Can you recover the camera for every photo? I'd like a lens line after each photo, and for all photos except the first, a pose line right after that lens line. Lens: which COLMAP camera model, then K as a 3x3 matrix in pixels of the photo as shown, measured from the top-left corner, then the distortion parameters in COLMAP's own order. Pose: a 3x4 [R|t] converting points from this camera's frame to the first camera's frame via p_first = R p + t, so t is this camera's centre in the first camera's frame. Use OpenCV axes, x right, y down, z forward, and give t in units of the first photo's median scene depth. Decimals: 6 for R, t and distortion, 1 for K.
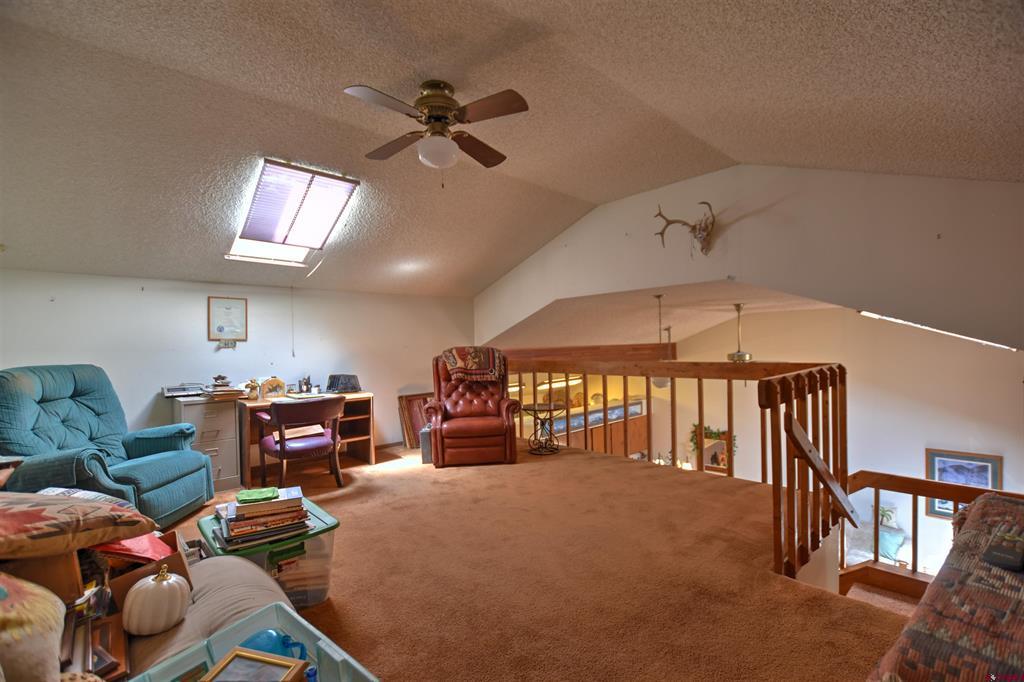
lens RADIAL K [[454.1, 0, 515.3], [0, 454.1, 340.9], [0, 0, 1]] dist [-0.027889, 0.003582]
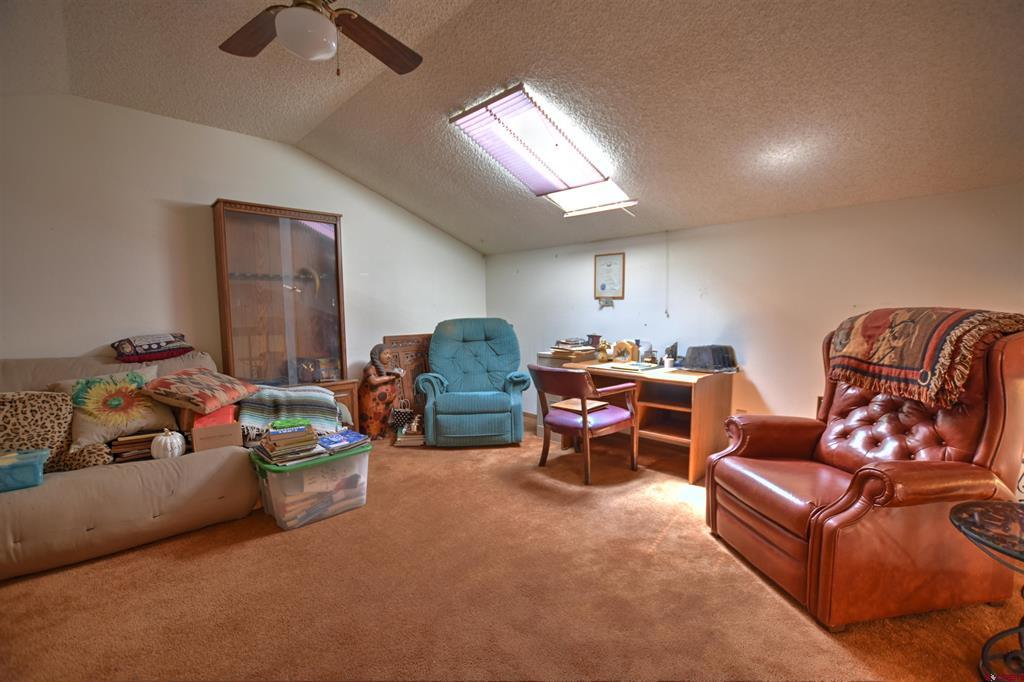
lens RADIAL K [[454.1, 0, 515.5], [0, 454.1, 342.4], [0, 0, 1]] dist [-0.027889, 0.003582]
pose [[0.019695, 0.088629, -0.995870, 0.344603], [0.016329, 0.995902, 0.088954, 0.002965], [0.999673, -0.018013, 0.018167, 0.782357]]
